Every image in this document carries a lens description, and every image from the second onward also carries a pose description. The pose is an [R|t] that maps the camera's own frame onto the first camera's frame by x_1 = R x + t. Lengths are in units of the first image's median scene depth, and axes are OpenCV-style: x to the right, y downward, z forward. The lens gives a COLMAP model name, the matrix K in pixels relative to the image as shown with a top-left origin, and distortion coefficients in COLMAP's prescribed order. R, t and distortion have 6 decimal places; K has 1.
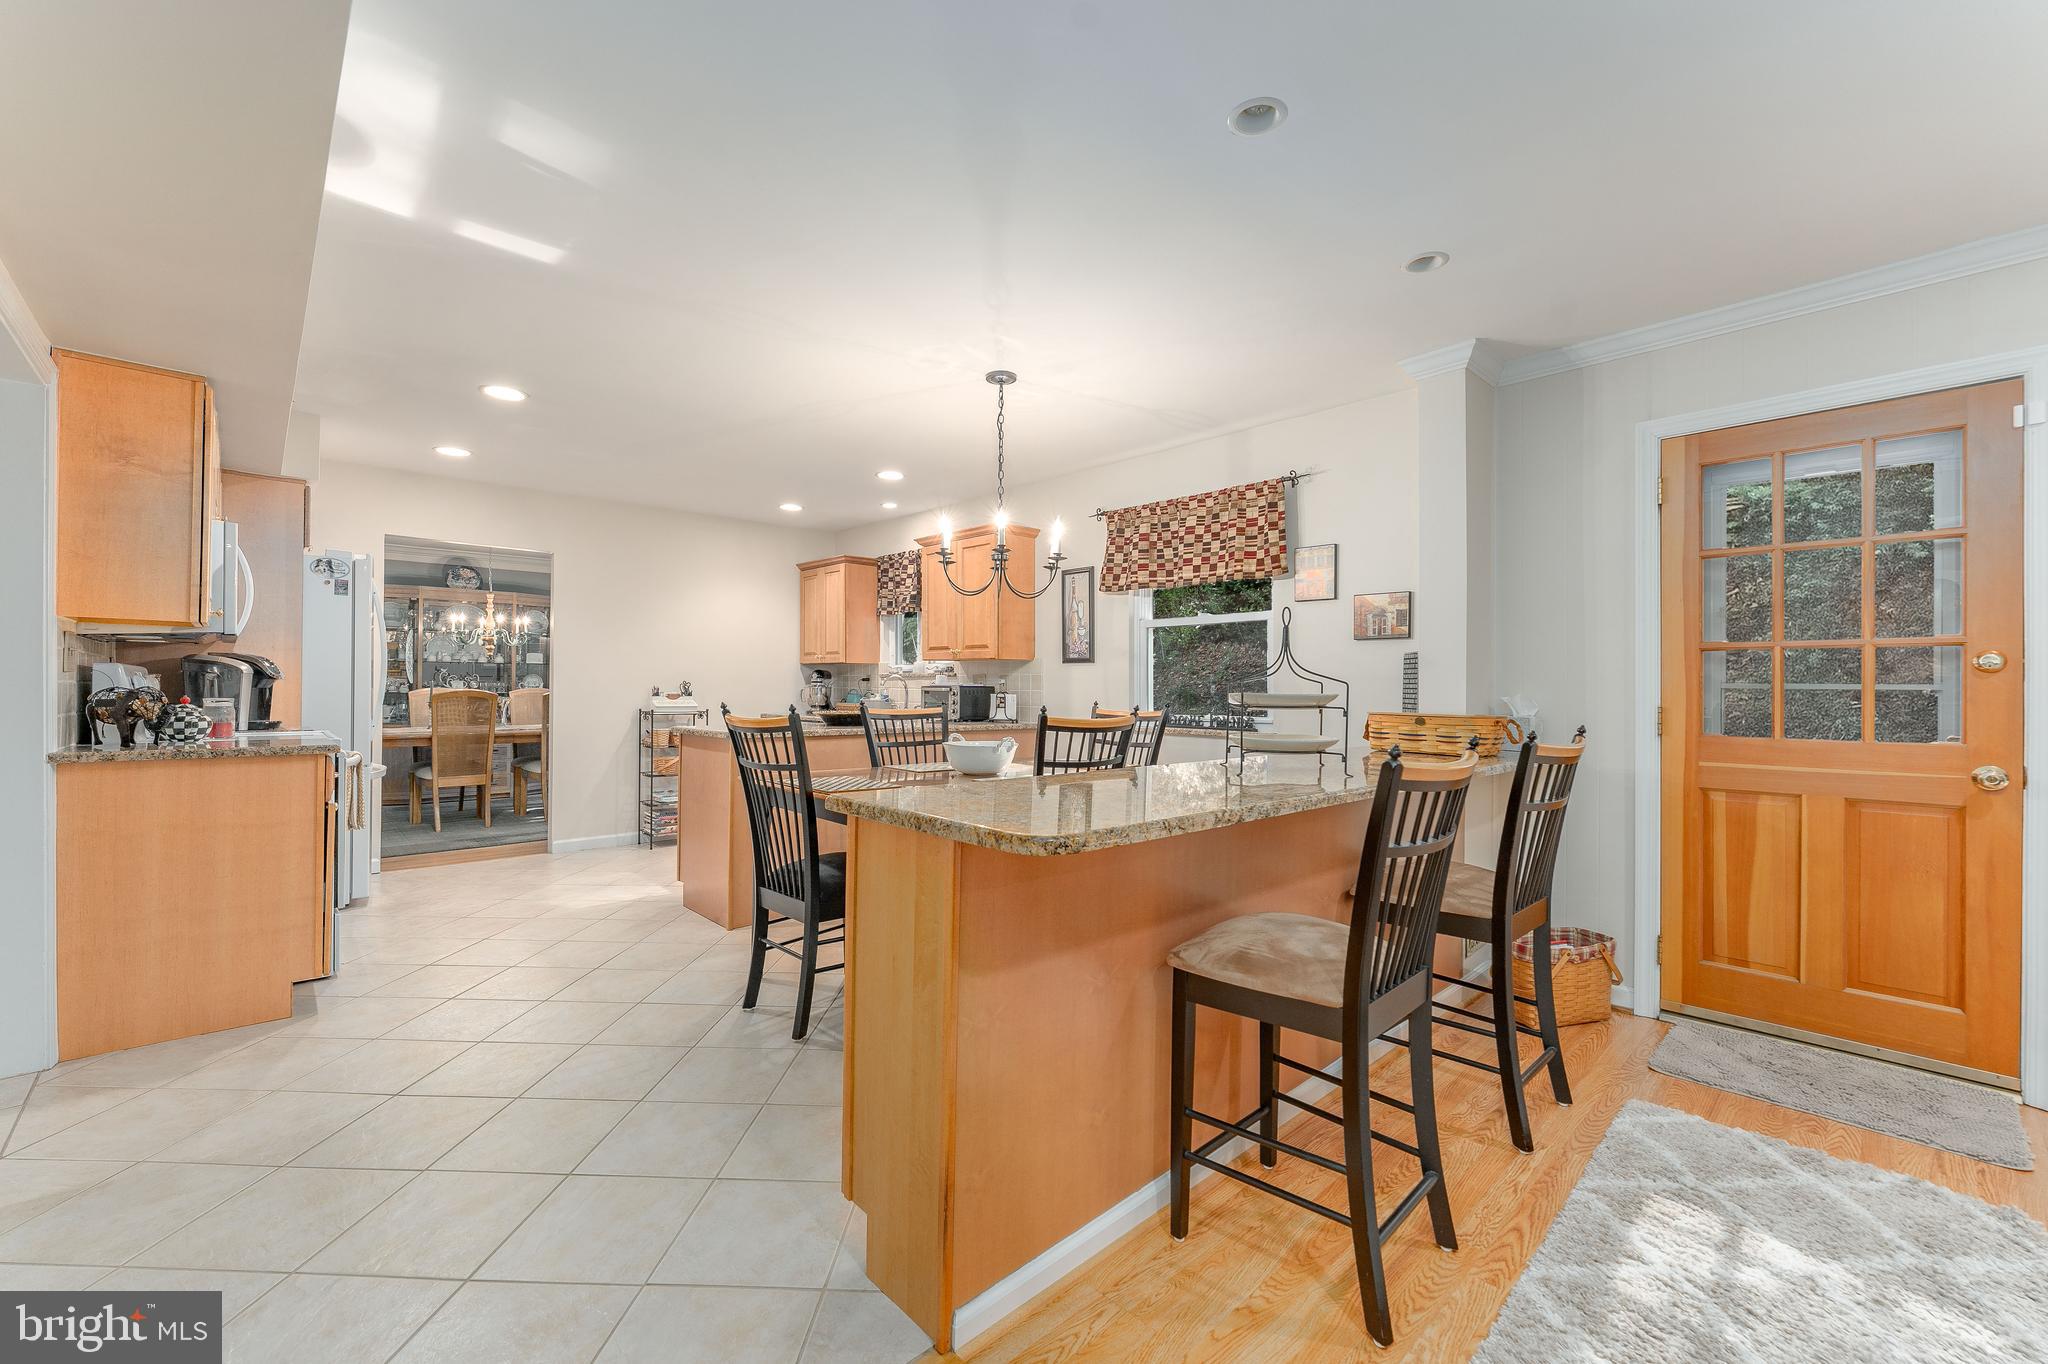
lens RADIAL K [[827.3, 0, 1018.4], [0, 827.3, 684.4], [0, 0, 1]] dist [-0.002280, 0.000063]
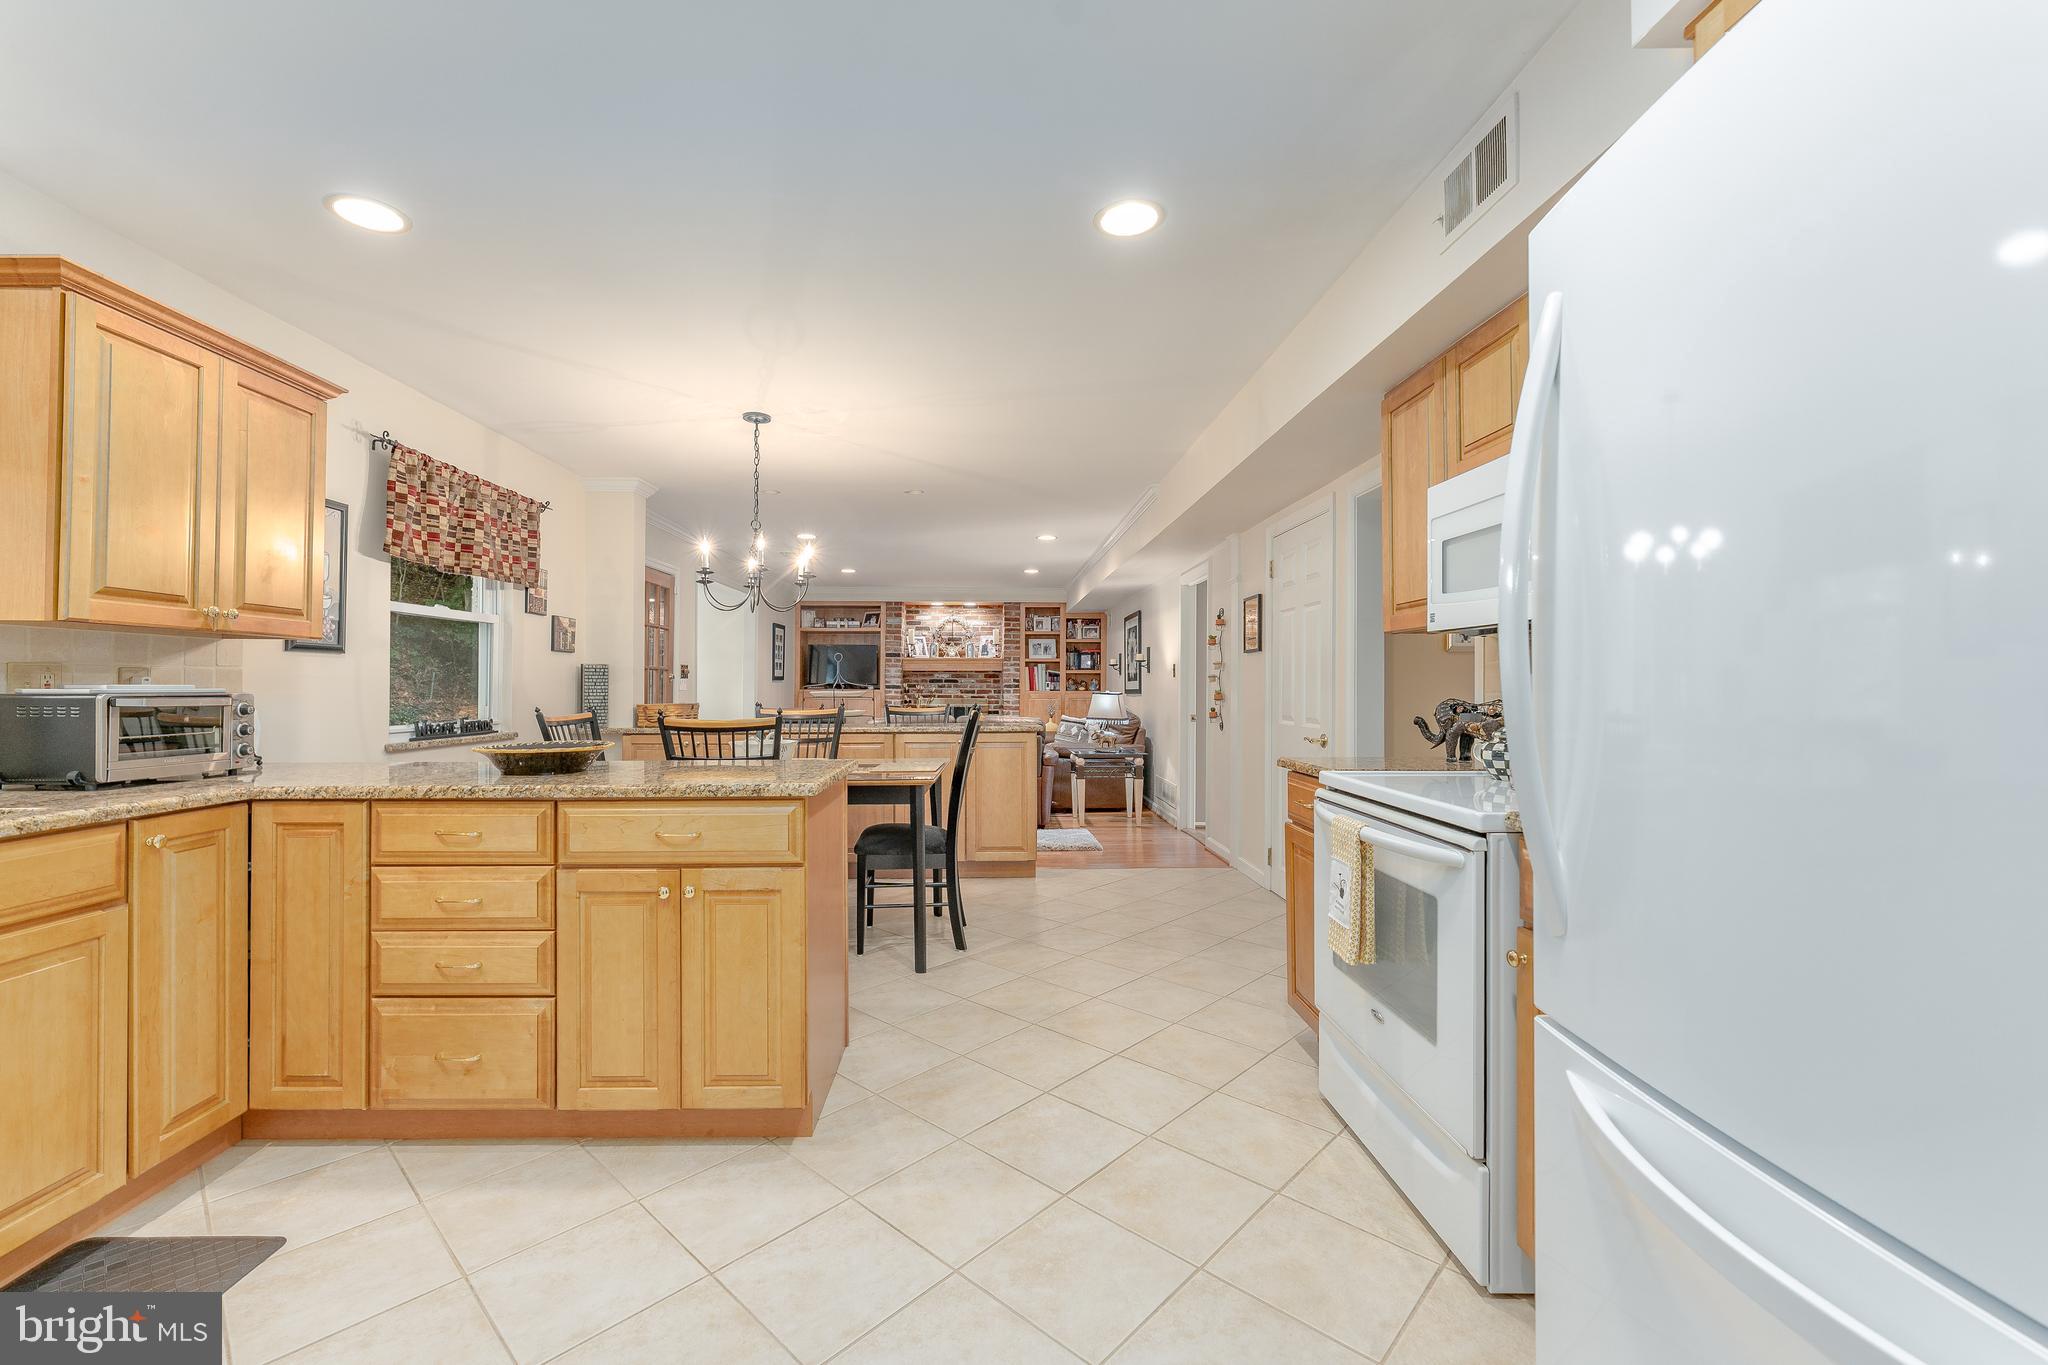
lens RADIAL K [[827.3, 0, 987.8], [0, 827.3, 681.1], [0, 0, 1]] dist [-0.002280, 0.000063]
pose [[-0.735345, -0.003362, 0.677685, -0.625776], [-0.007613, 0.999966, -0.003300, -0.005491], [-0.677650, -0.007586, -0.735345, 0.987423]]
